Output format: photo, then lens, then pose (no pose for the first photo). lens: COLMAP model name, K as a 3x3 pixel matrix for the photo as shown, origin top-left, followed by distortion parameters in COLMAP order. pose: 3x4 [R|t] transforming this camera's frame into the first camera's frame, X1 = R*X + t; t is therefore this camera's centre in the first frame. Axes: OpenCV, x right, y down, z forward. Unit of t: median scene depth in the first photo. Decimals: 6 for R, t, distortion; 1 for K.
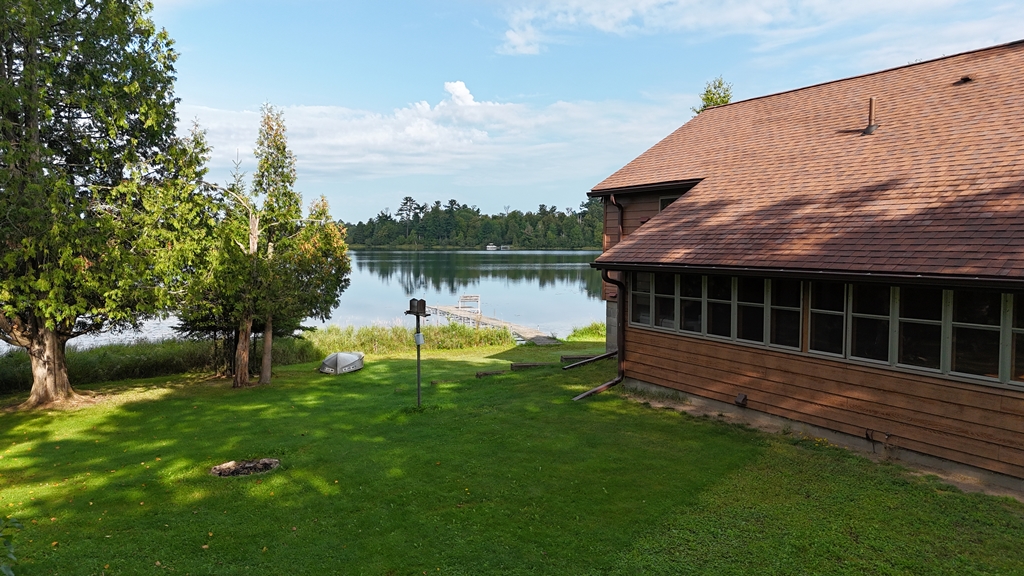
lens RADIAL K [[746.8, 0, 512.0], [0, 746.8, 288.0], [0, 0, 1]] dist [0.086477, -0.083162]
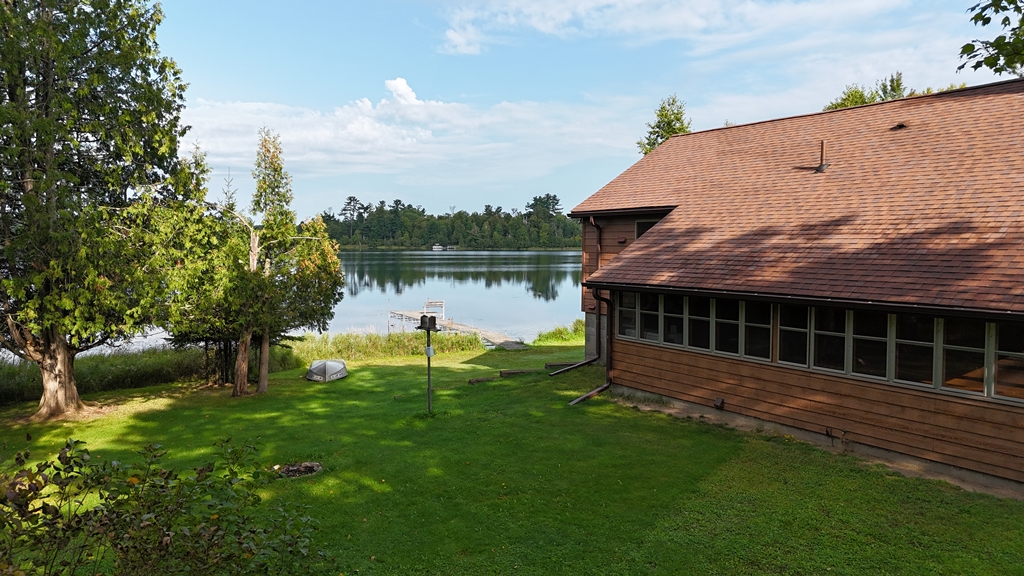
lens RADIAL K [[746.8, 0, 512.0], [0, 746.8, 288.0], [0, 0, 1]] dist [0.086477, -0.083162]
pose [[0.997261, -0.004533, 0.073828, -0.087043], [0.004518, 0.999990, 0.000366, -0.027281], [-0.073829, -0.000031, 0.997271, -0.119077]]
